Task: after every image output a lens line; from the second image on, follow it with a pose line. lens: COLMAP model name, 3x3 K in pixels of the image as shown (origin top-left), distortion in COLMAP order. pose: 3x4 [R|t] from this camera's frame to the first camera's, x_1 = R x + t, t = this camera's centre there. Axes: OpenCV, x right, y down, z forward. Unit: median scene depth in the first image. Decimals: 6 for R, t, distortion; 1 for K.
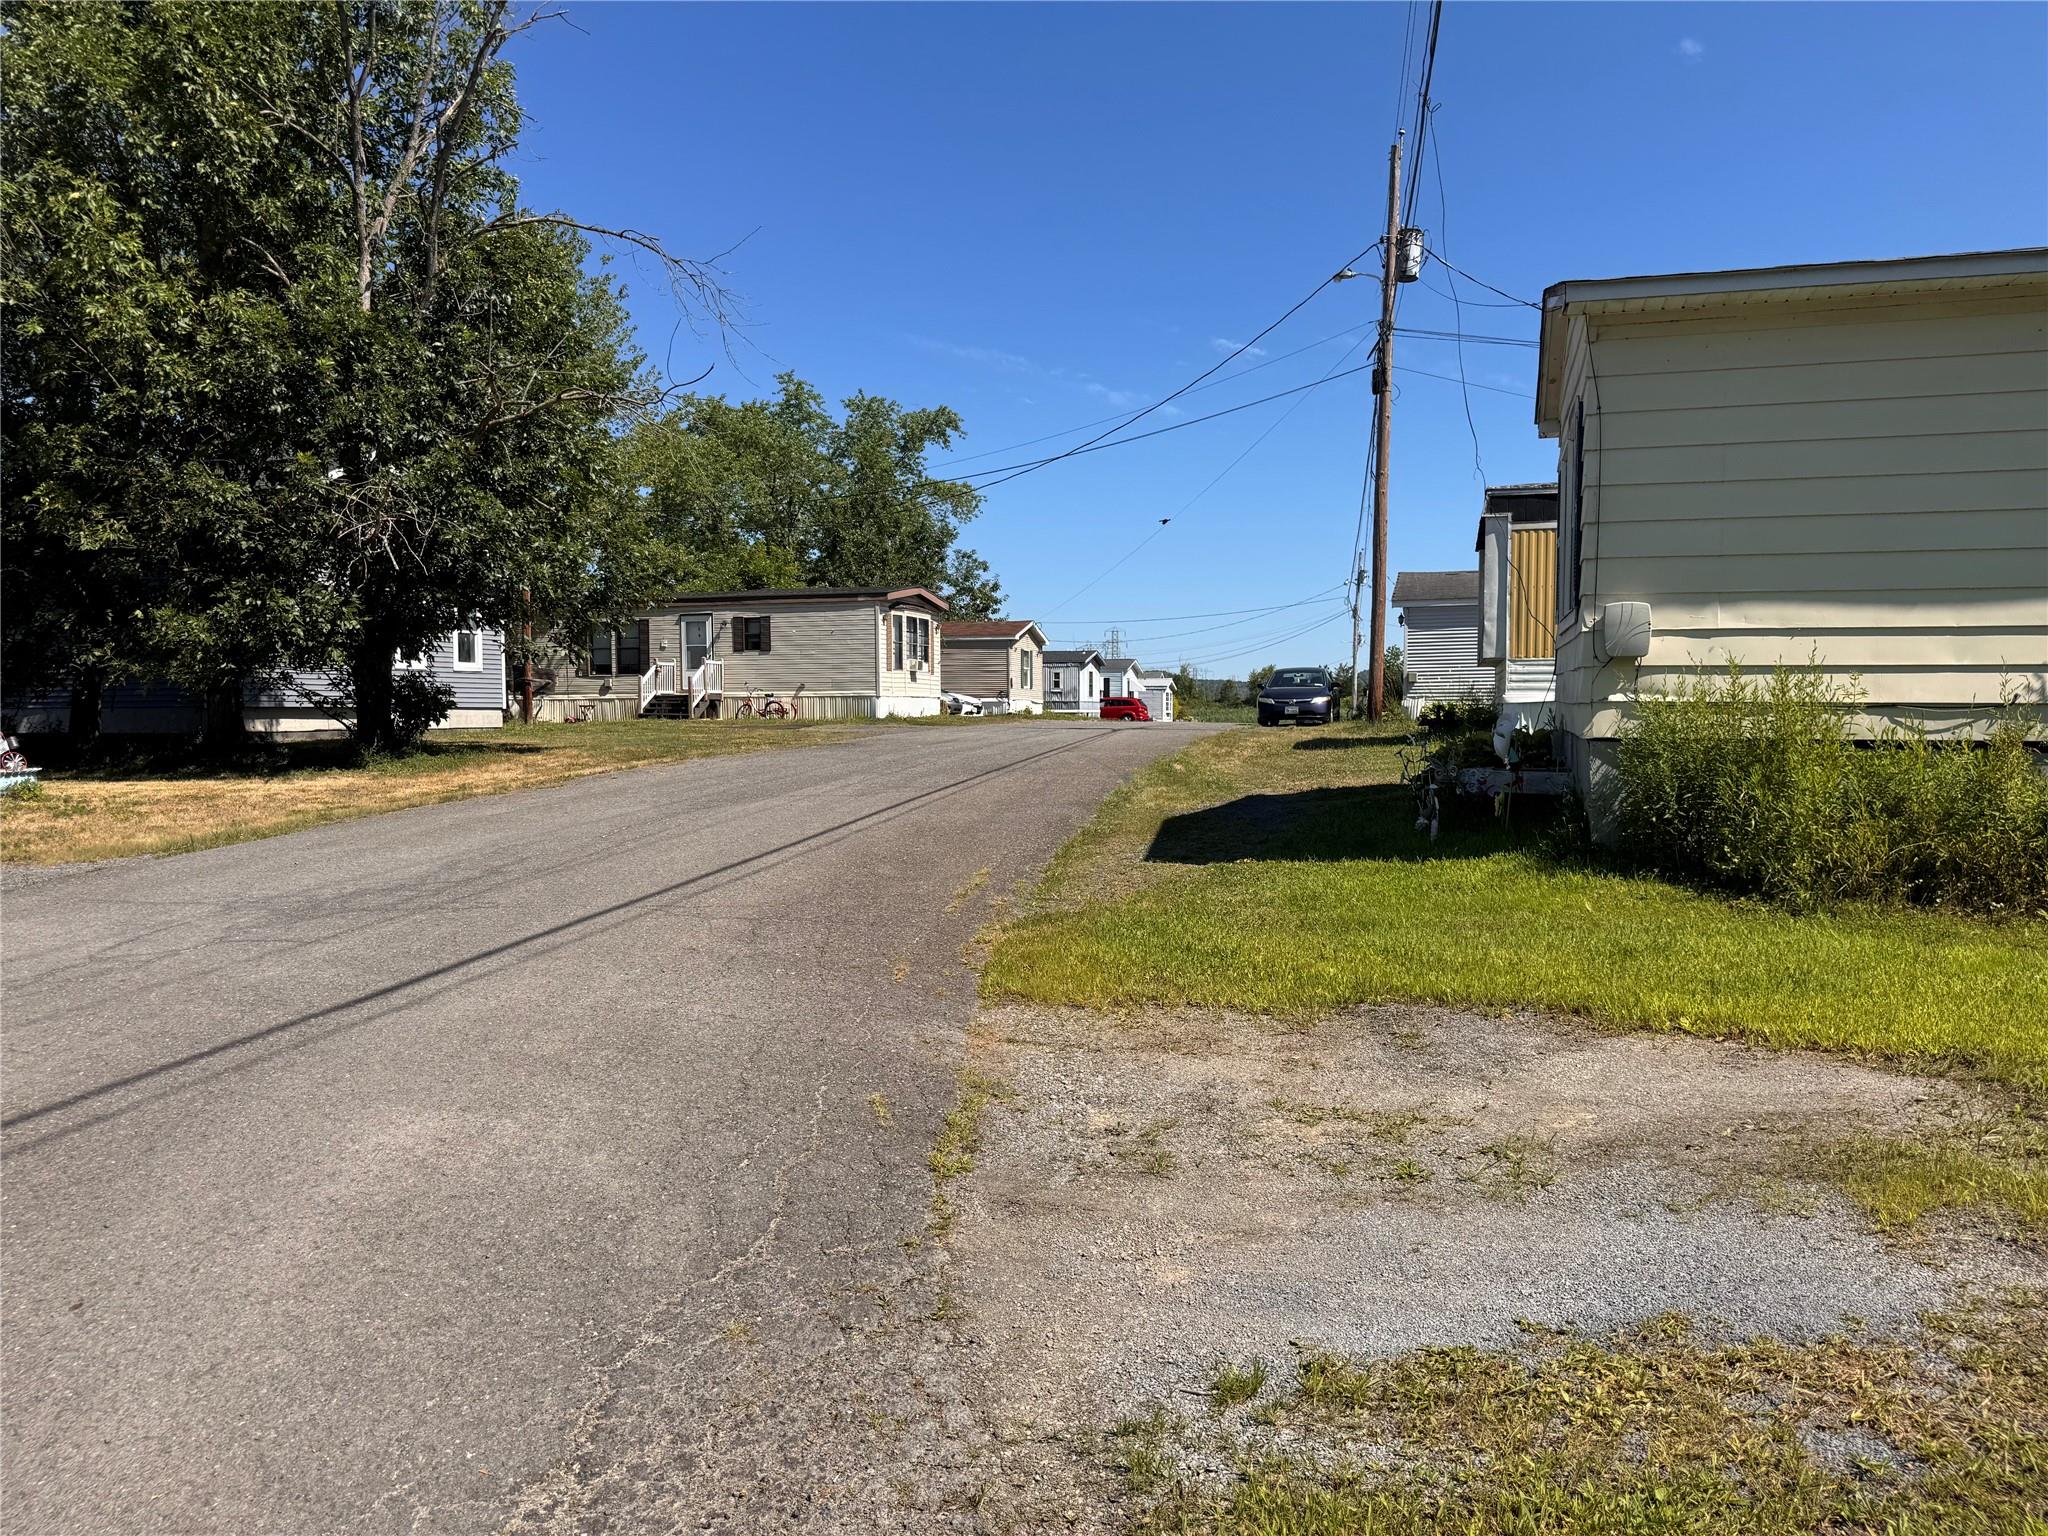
lens RADIAL K [[1427.9, 0, 1007.6], [0, 1427.9, 755.4], [0, 0, 1]] dist [0.064578, -0.086174]
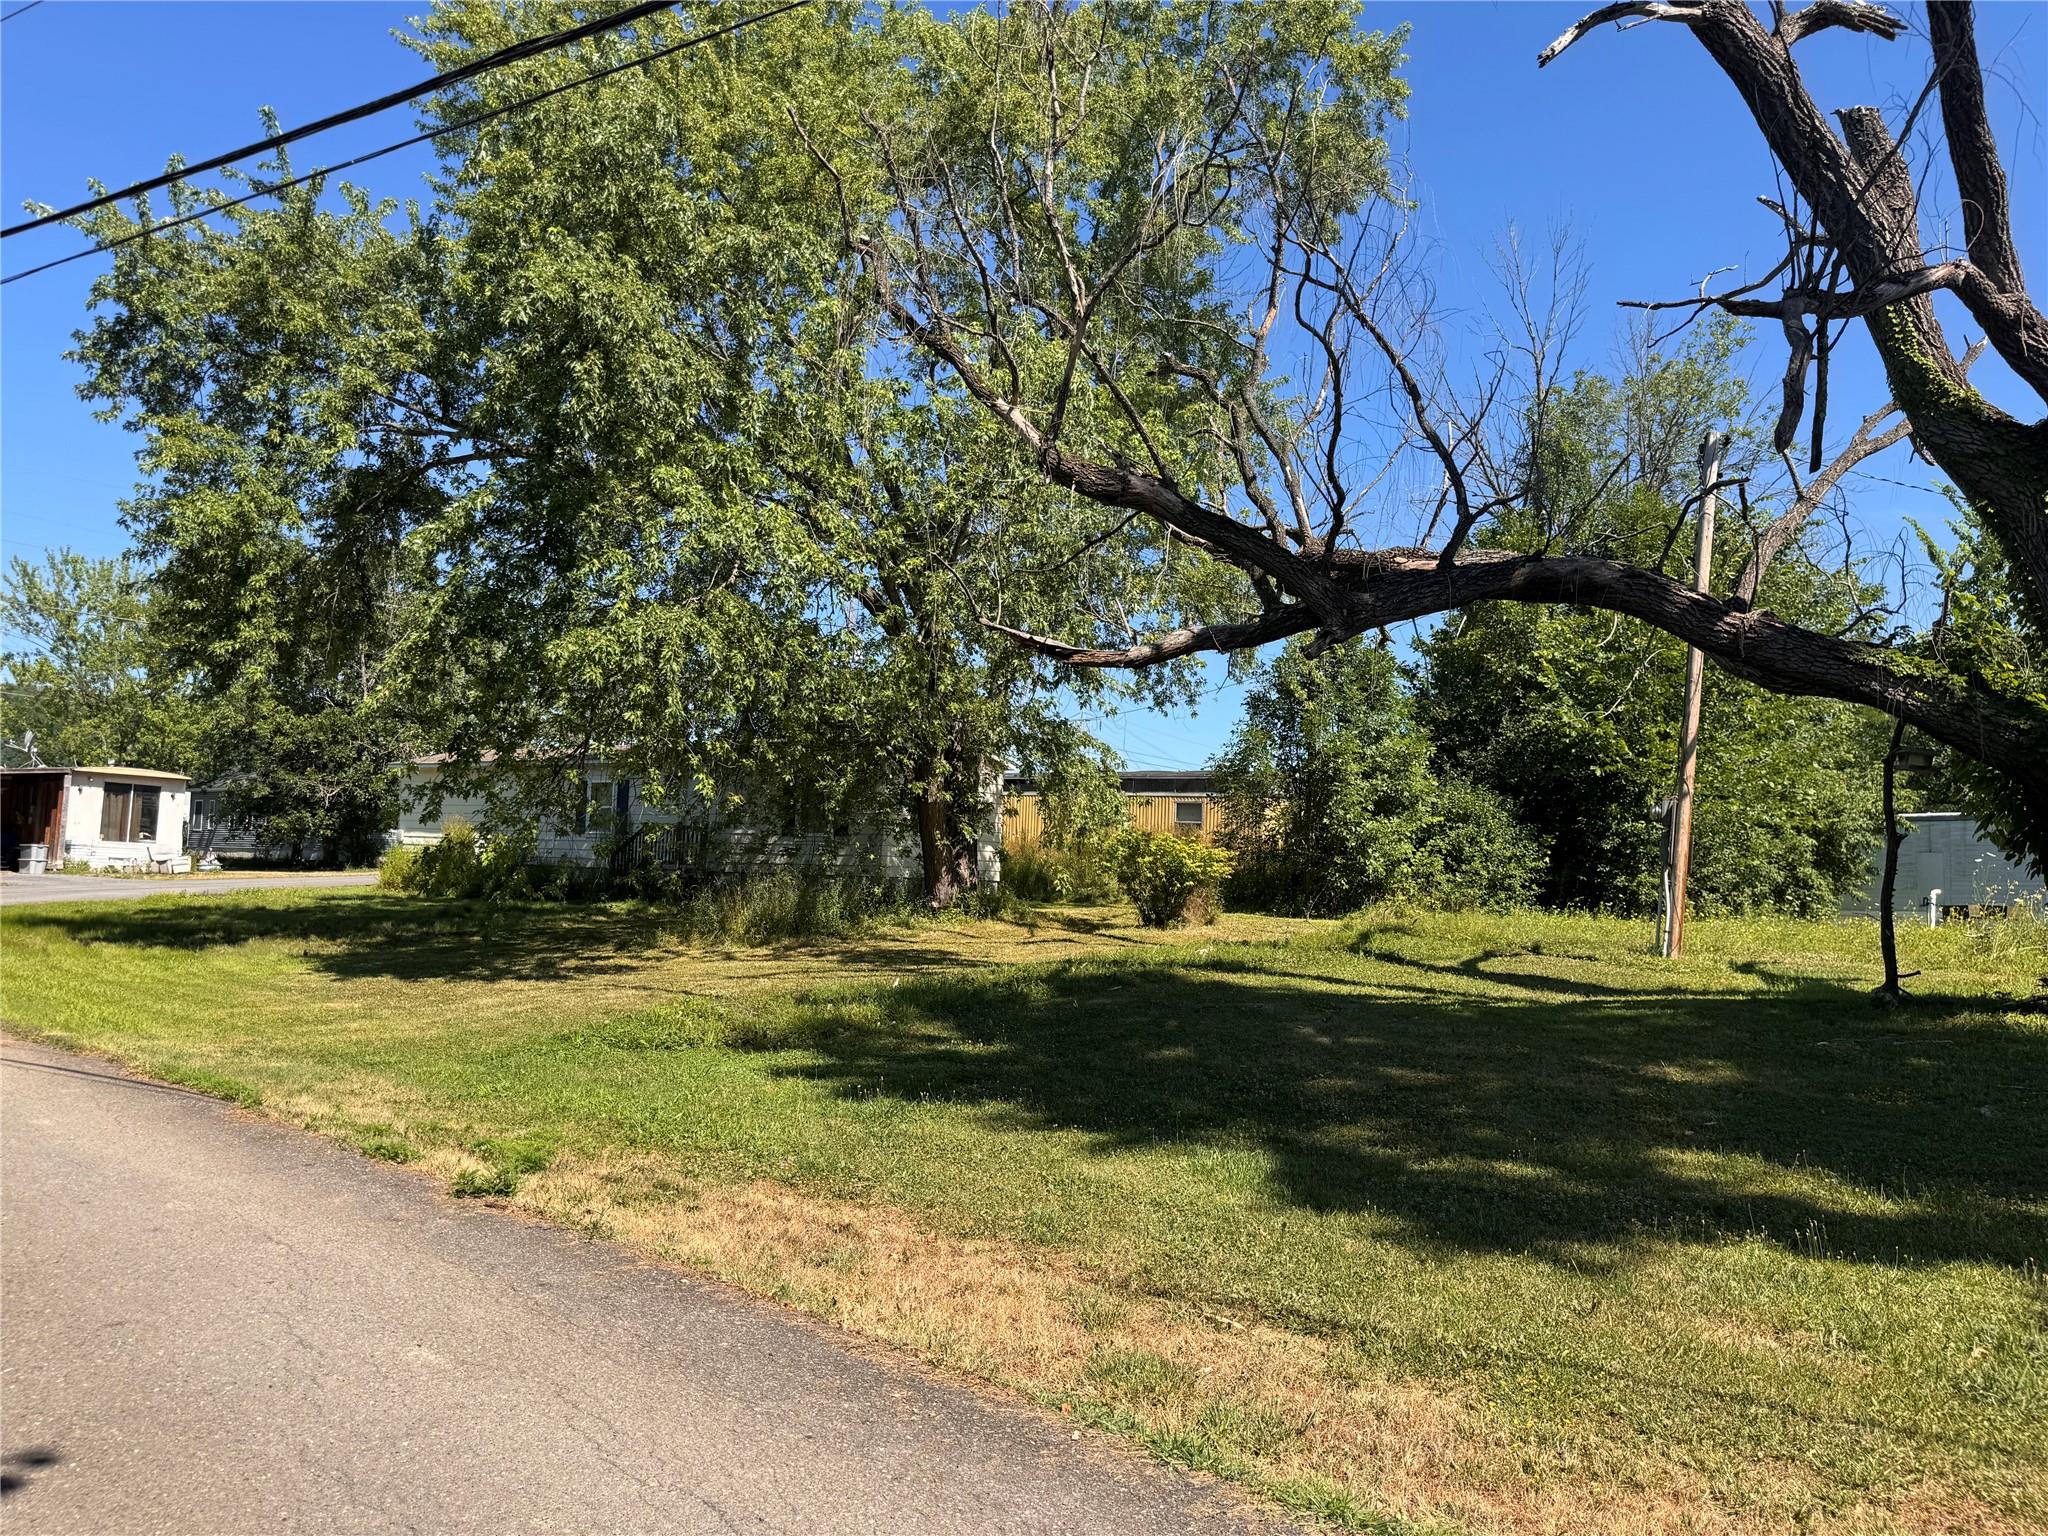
lens RADIAL K [[1427.9, 0, 1027.4], [0, 1427.9, 770.1], [0, 0, 1]] dist [0.064578, -0.086174]
pose [[0.941096, 0.008029, -0.338045, 1.825335], [-0.045025, 0.993791, -0.101744, 0.040649], [0.335129, 0.110971, 0.935614, -1.271471]]
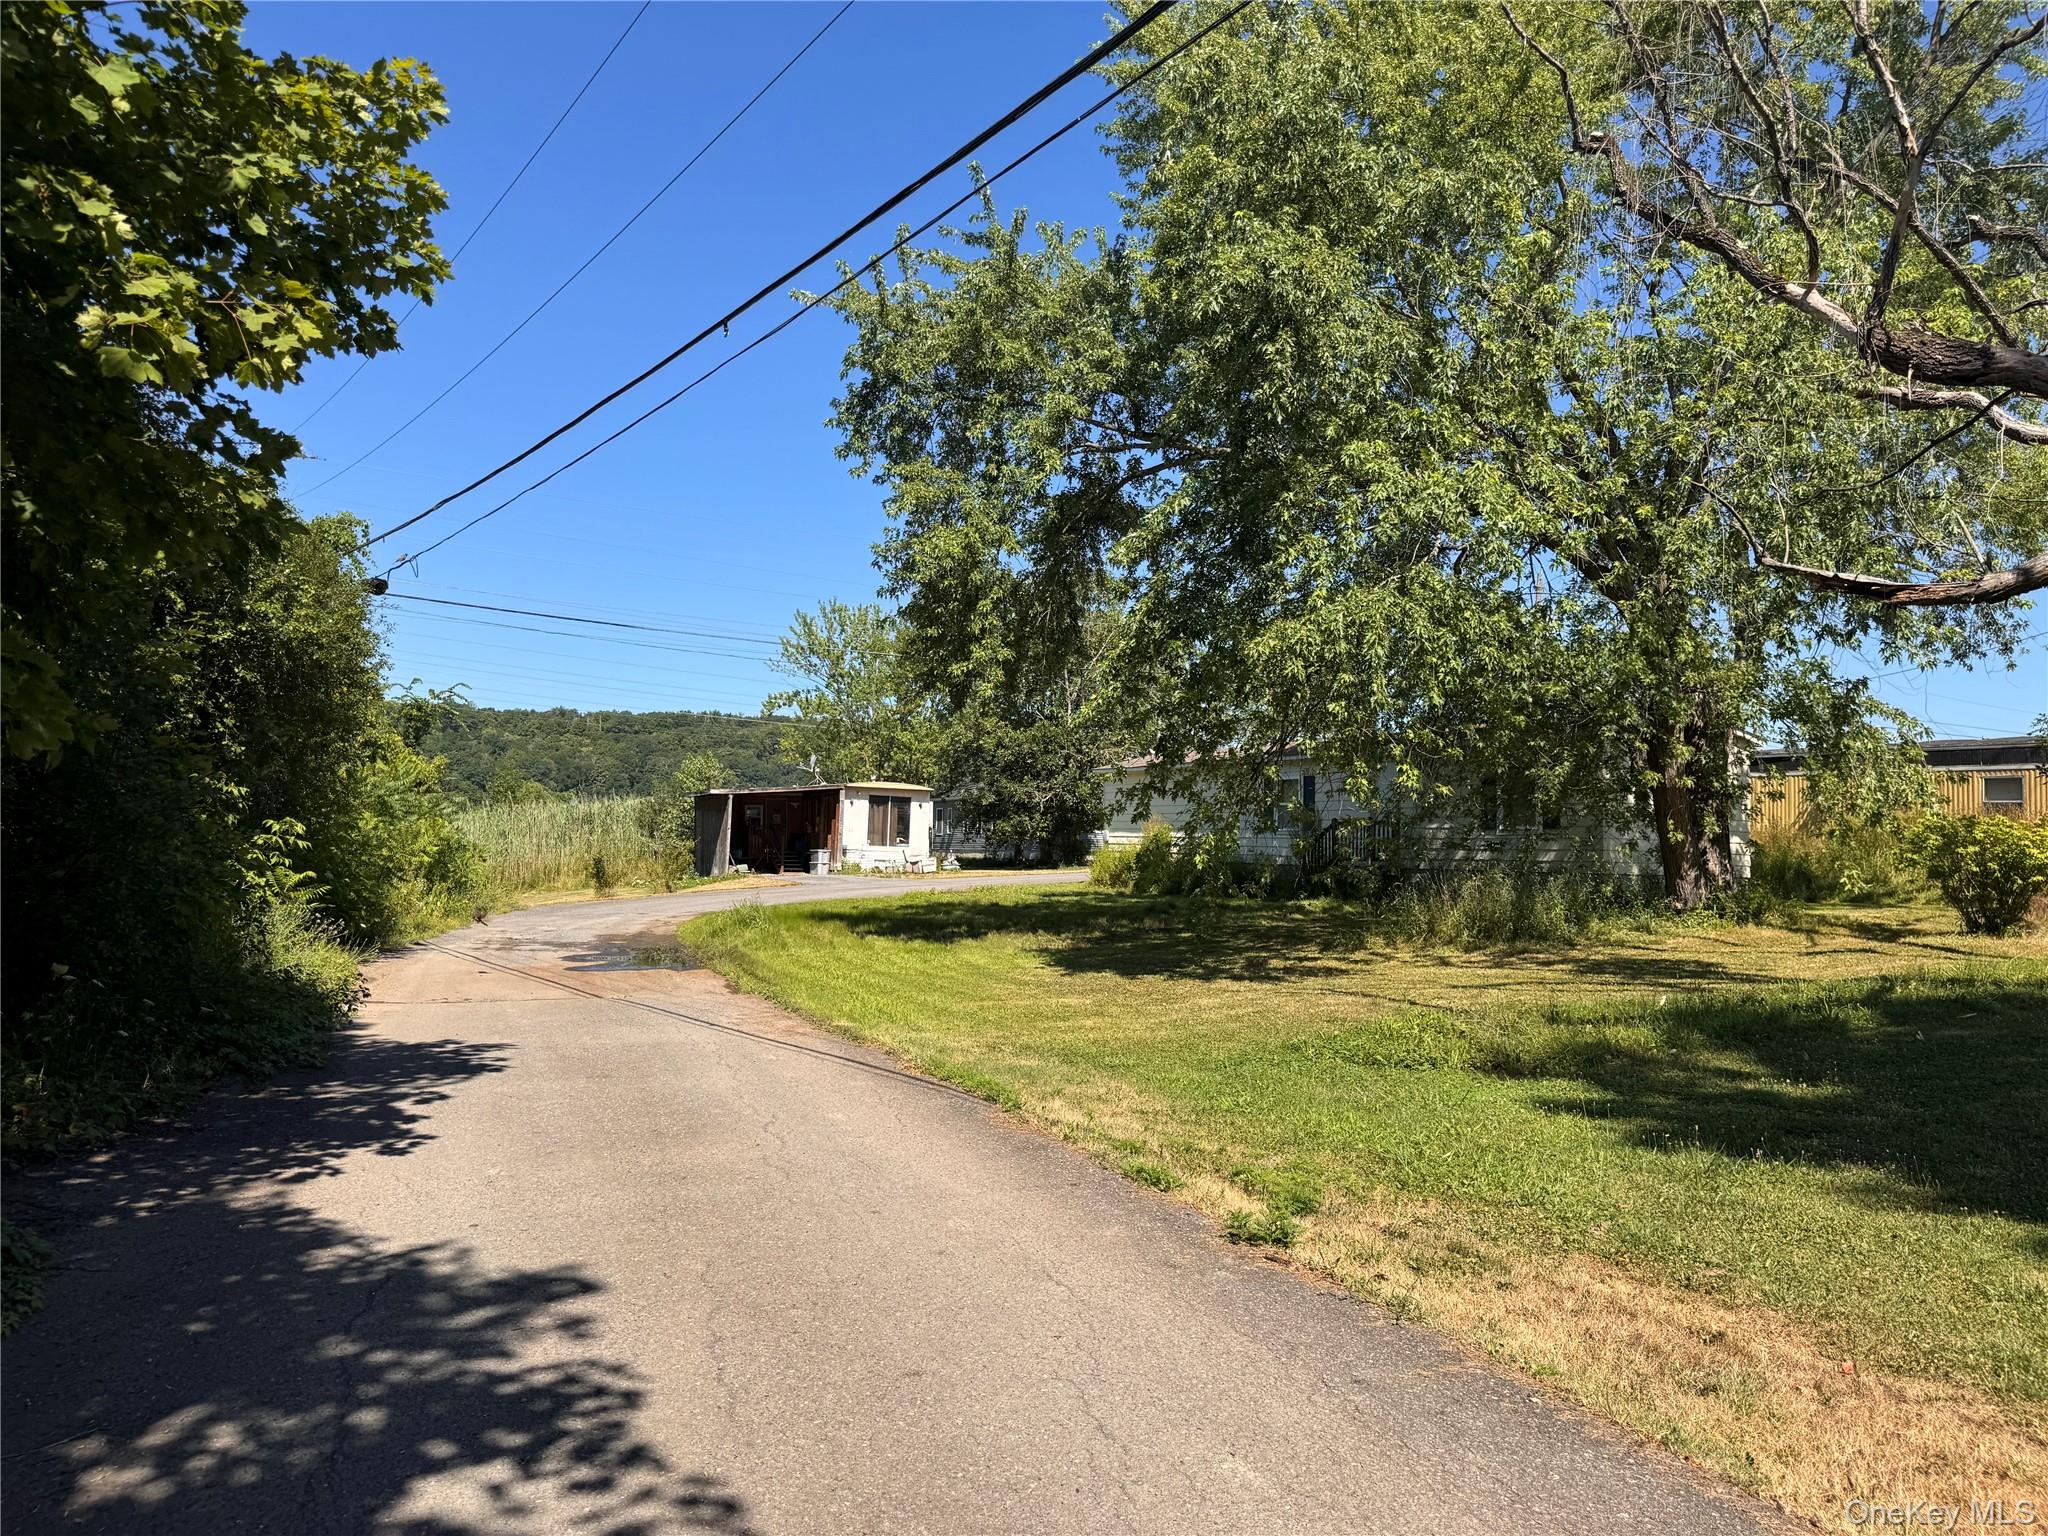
lens RADIAL K [[1427.9, 0, 1072.6], [0, 1427.9, 759.2], [0, 0, 1]] dist [0.064578, -0.086174]
pose [[0.716925, -0.029571, -0.696523, 1.780341], [-0.043256, 0.995288, -0.086778, 0.038954], [0.695807, 0.092342, 0.712268, -1.239413]]
